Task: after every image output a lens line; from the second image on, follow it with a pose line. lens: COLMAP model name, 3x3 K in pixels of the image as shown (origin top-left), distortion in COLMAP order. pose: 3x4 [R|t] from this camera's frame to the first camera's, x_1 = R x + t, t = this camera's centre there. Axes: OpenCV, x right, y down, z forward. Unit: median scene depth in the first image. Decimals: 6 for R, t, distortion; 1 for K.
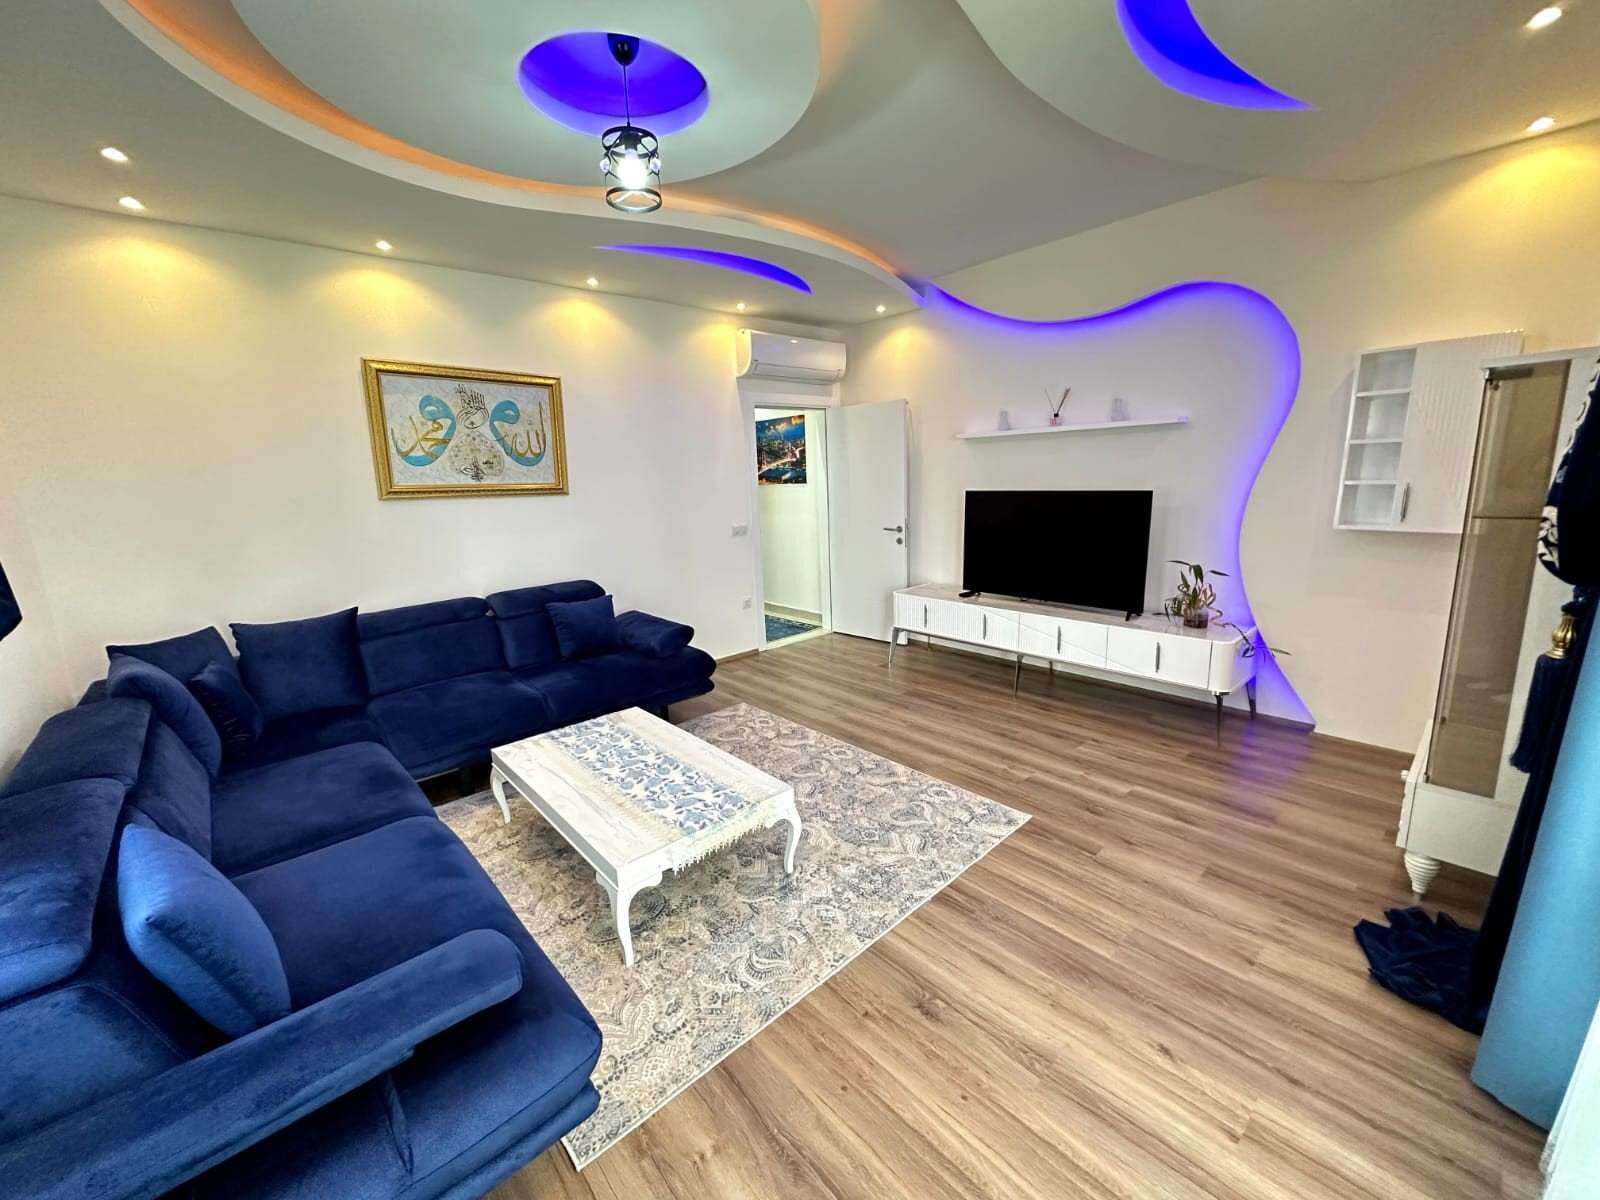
lens RADIAL K [[644.6, 0, 799.1], [0, 644.6, 598.5], [0, 0, 1]] dist [0.000195, -0.000004]
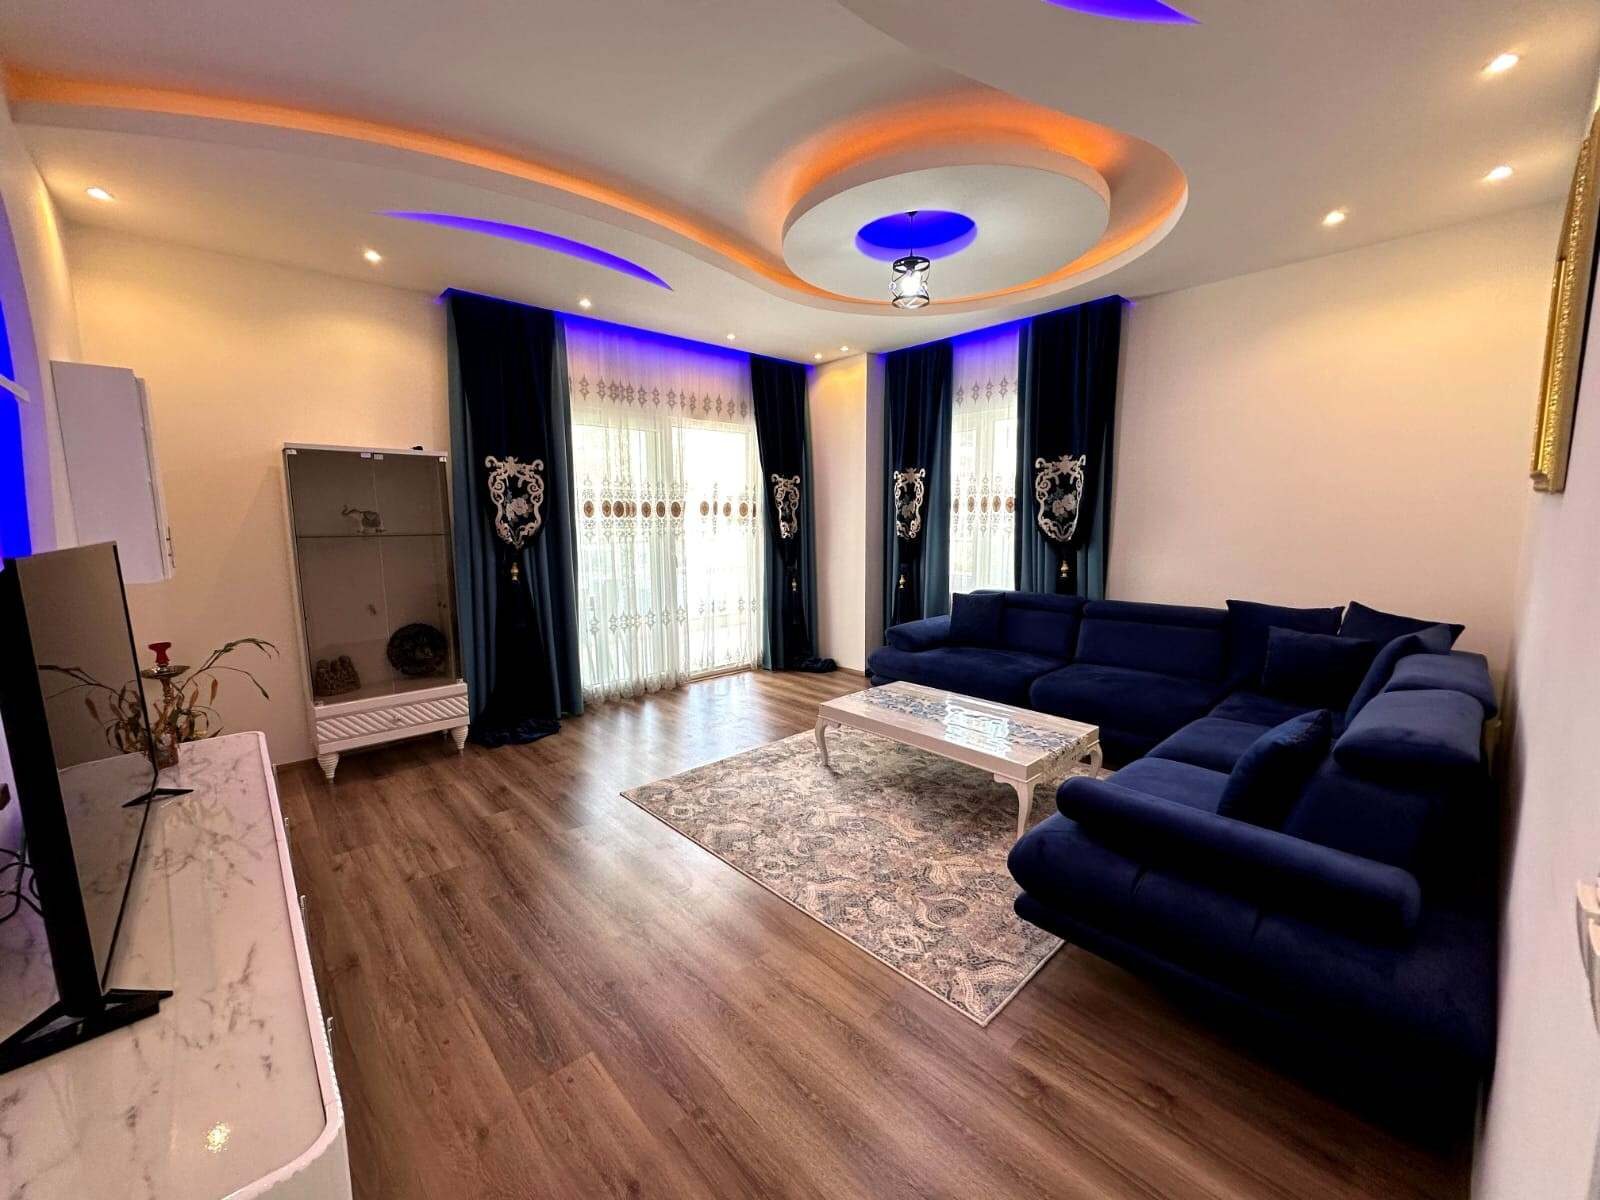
lens RADIAL K [[644.6, 0, 794.2], [0, 644.6, 594.8], [0, 0, 1]] dist [0.000195, -0.000004]
pose [[-0.998913, 0.046602, 0.001227, 0.023734], [0.044705, 0.950129, 0.308636, -0.277486], [0.013217, 0.308355, -0.951179, 1.601523]]
